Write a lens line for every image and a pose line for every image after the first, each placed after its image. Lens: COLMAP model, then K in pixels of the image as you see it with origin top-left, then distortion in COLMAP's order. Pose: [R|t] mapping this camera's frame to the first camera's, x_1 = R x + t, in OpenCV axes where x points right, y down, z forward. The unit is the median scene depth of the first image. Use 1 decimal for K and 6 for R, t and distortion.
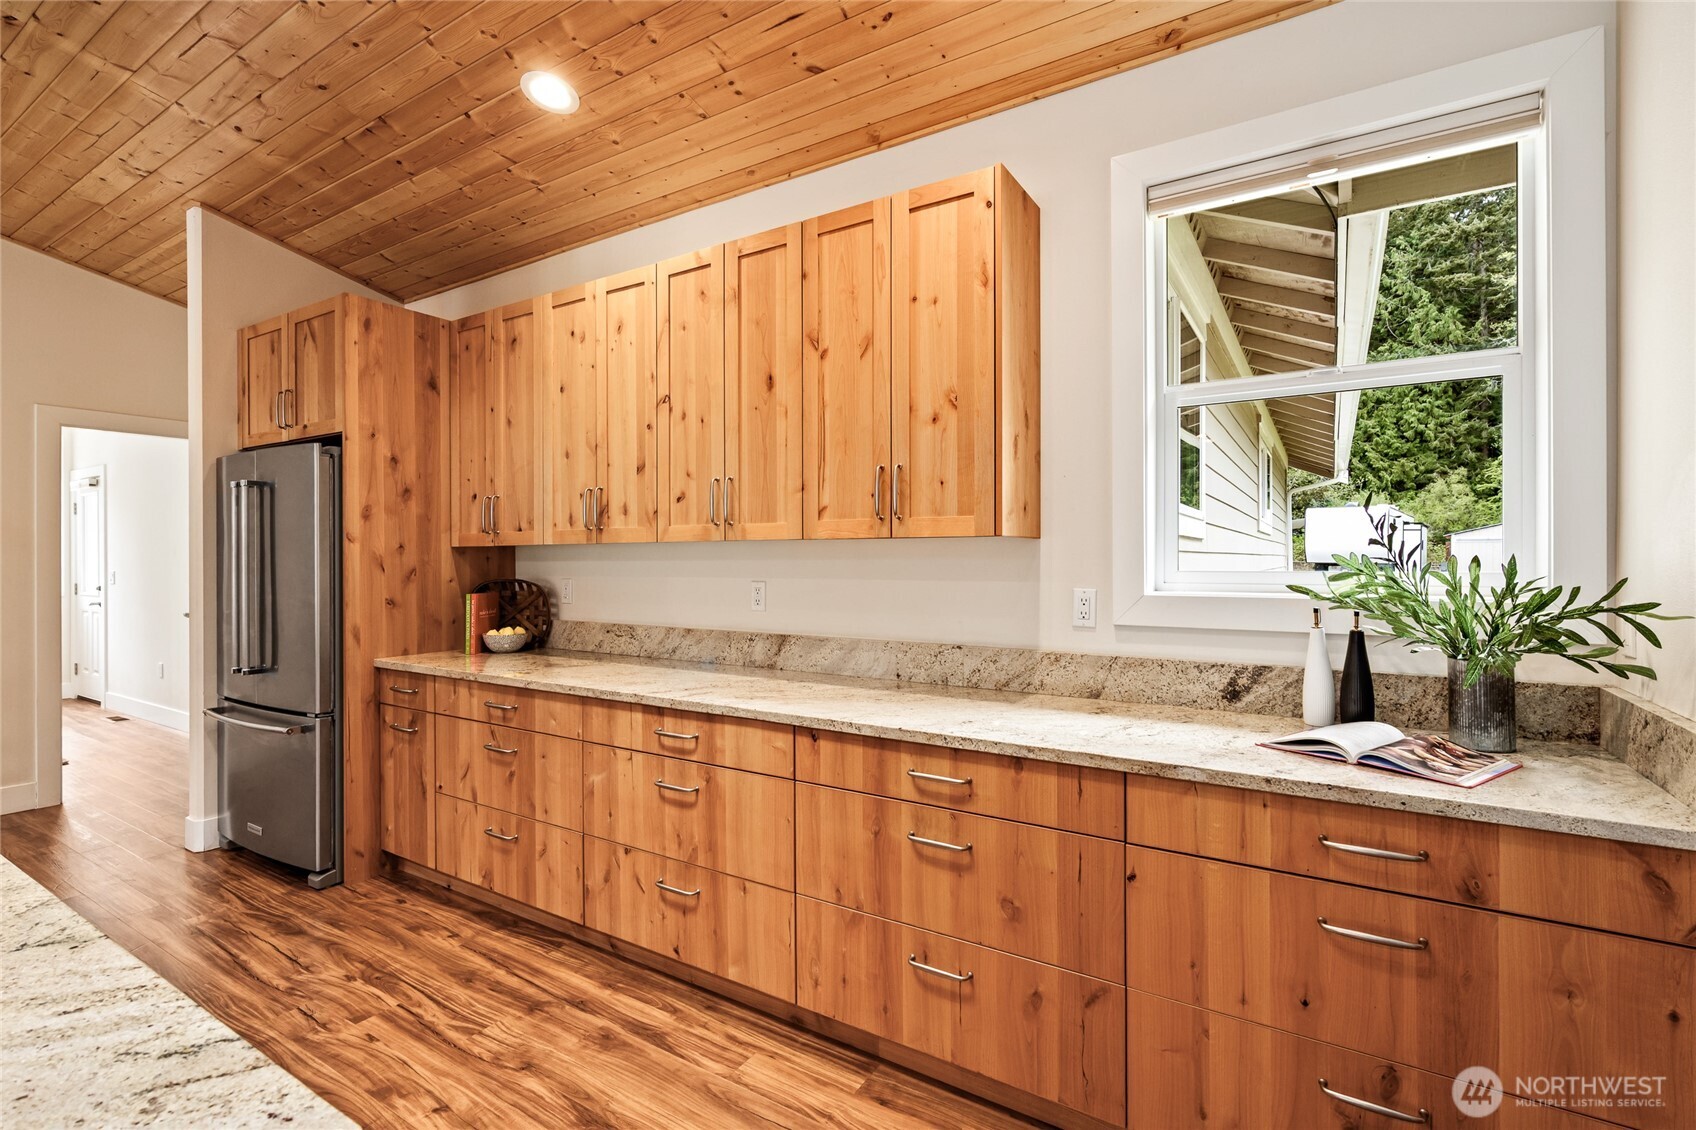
lens RADIAL K [[771.4, 0, 855.2], [0, 771.4, 561.1], [0, 0, 1]] dist [-0.000732, -0.000078]
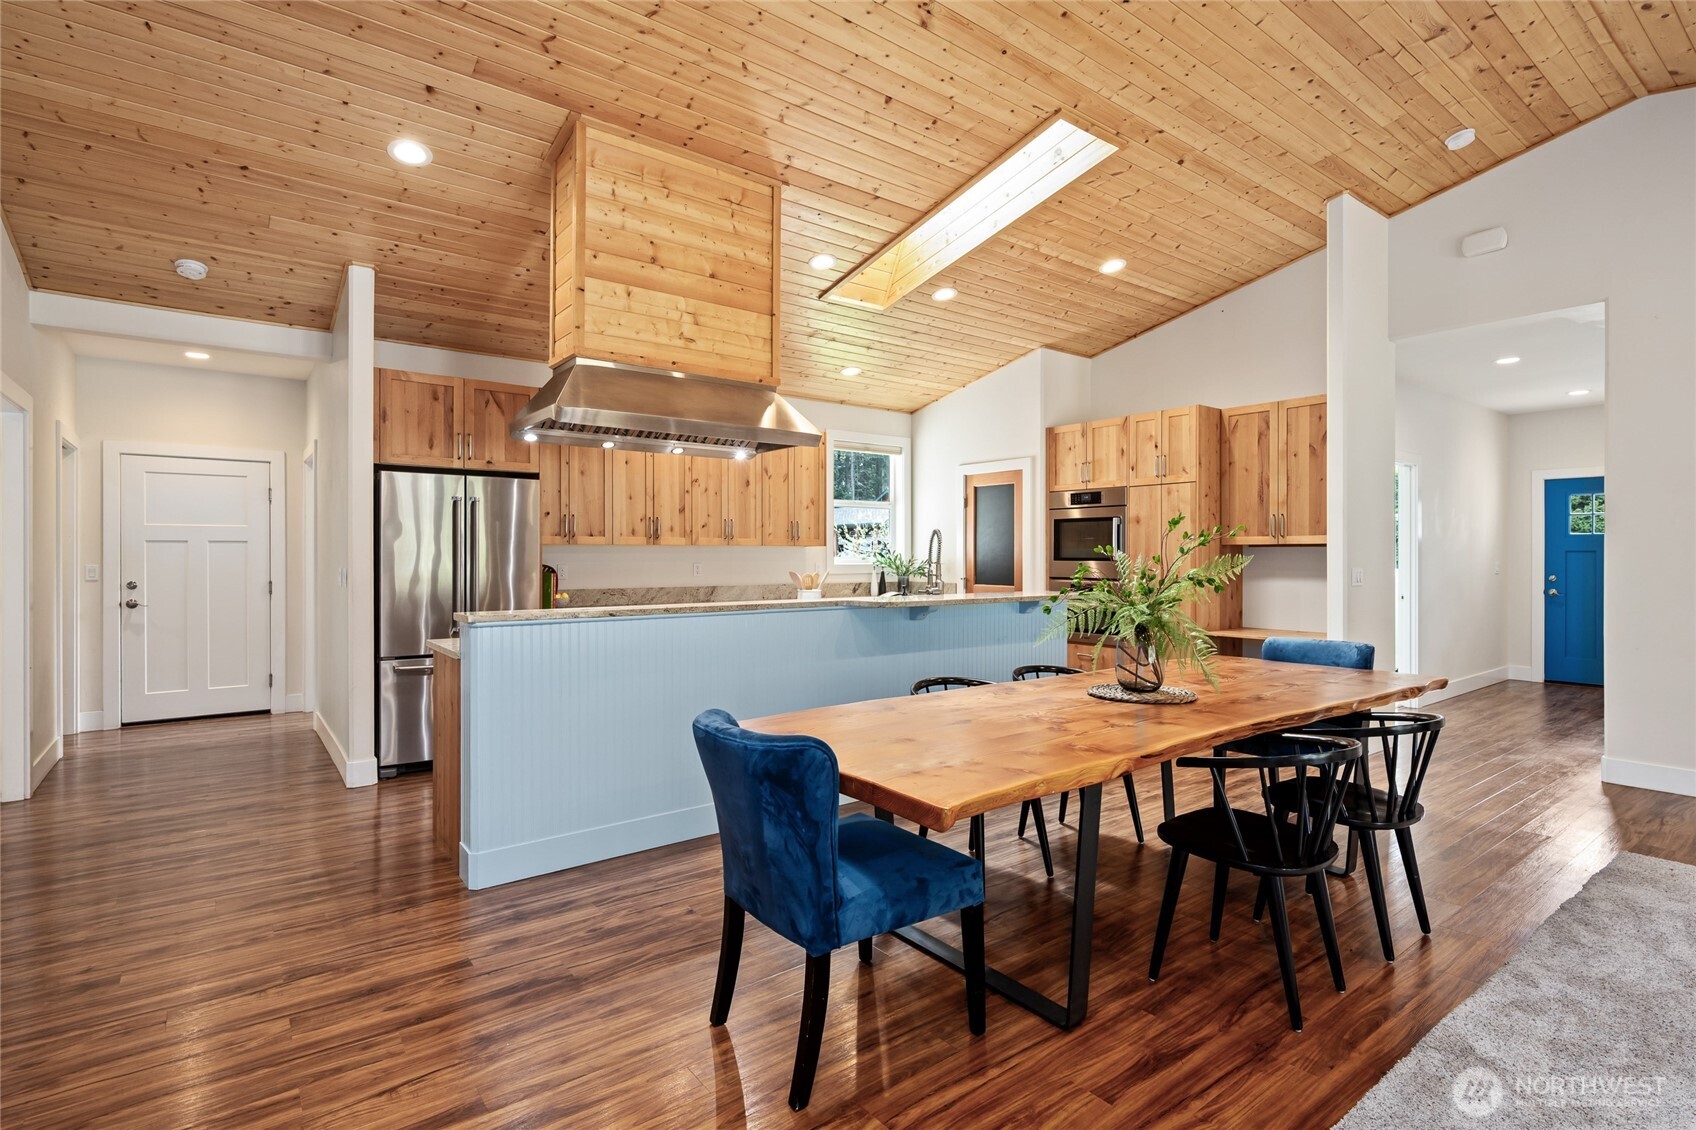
lens RADIAL K [[804.7, 0, 843.6], [0, 804.7, 557.0], [0, 0, 1]] dist [0.000112, 0.000325]
pose [[0.359368, 0.000151, 0.933196, -2.665442], [0.001445, 0.999999, -0.000718, 0.013693], [-0.933195, 0.001607, 0.359367, -0.259310]]
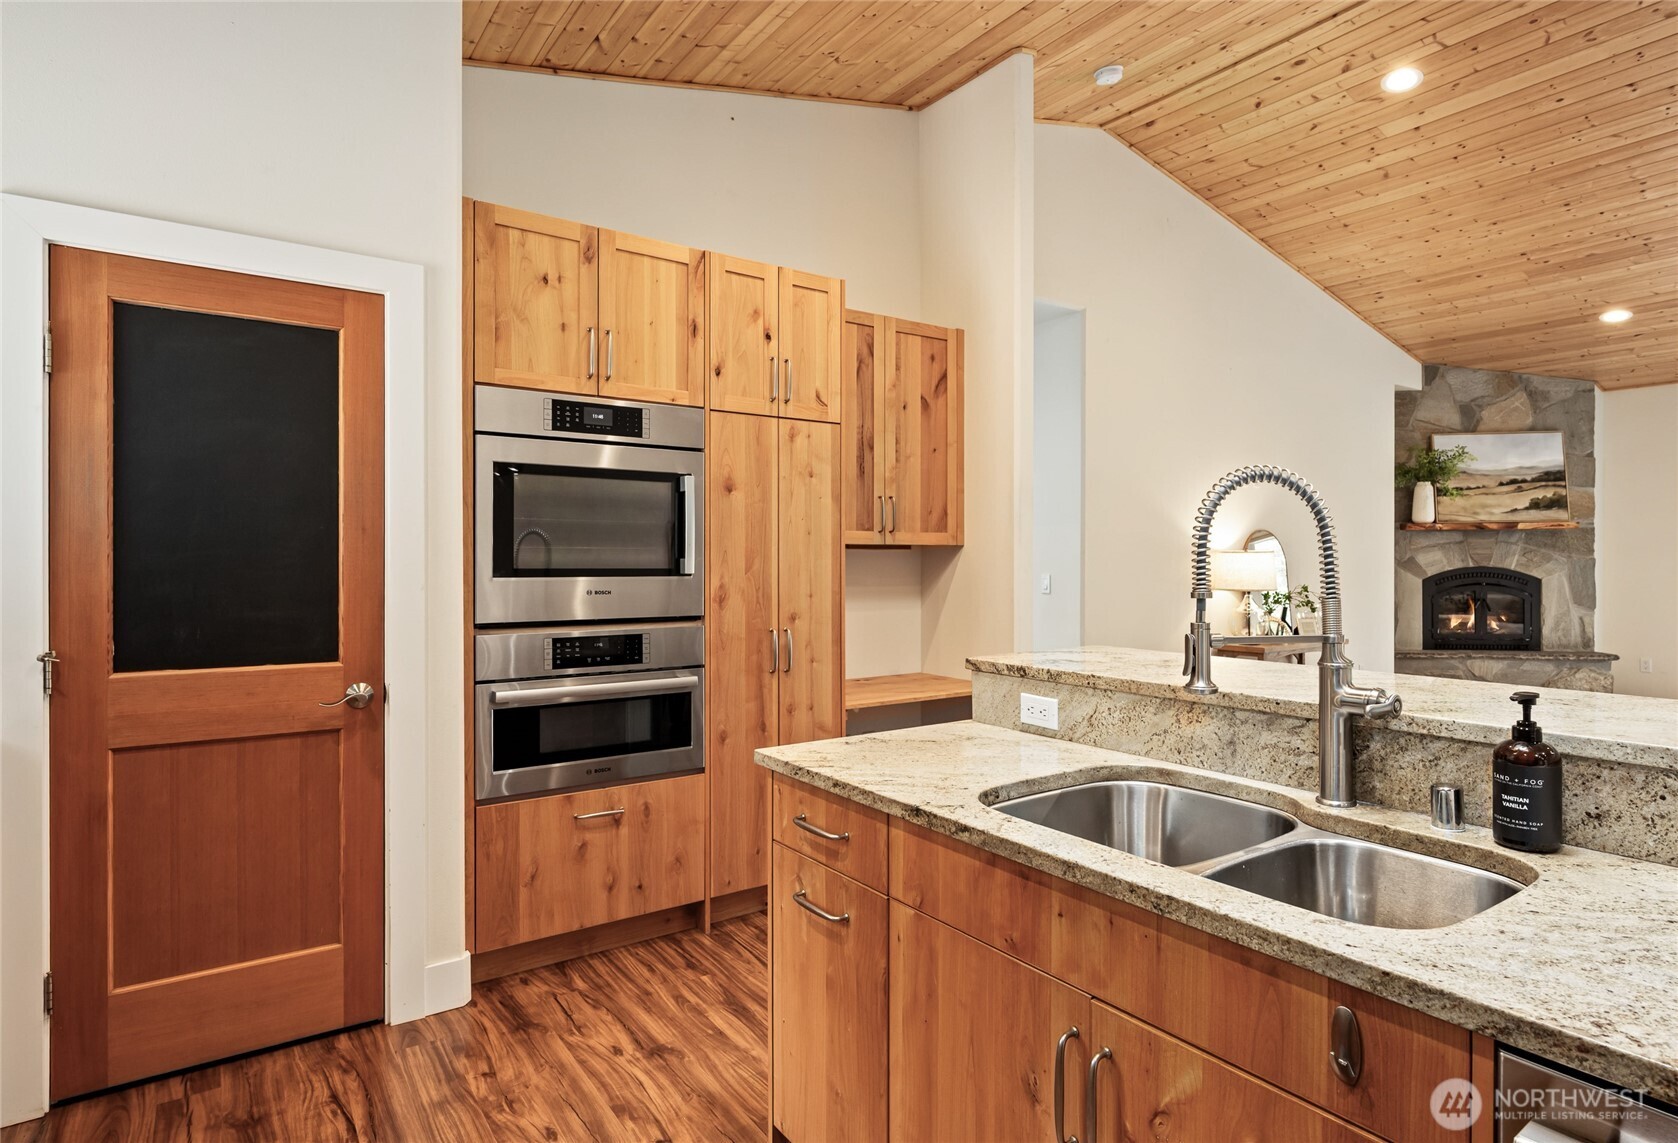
lens RADIAL K [[903.1, 0, 853.4], [0, 903.1, 565.5], [0, 0, 1]] dist [-0.004416, 0.000403]
pose [[-0.922424, 0.000947, 0.386178, -0.562248], [0.003745, 0.999972, 0.006492, 0.004280], [-0.386161, 0.007435, -0.922402, 0.968888]]
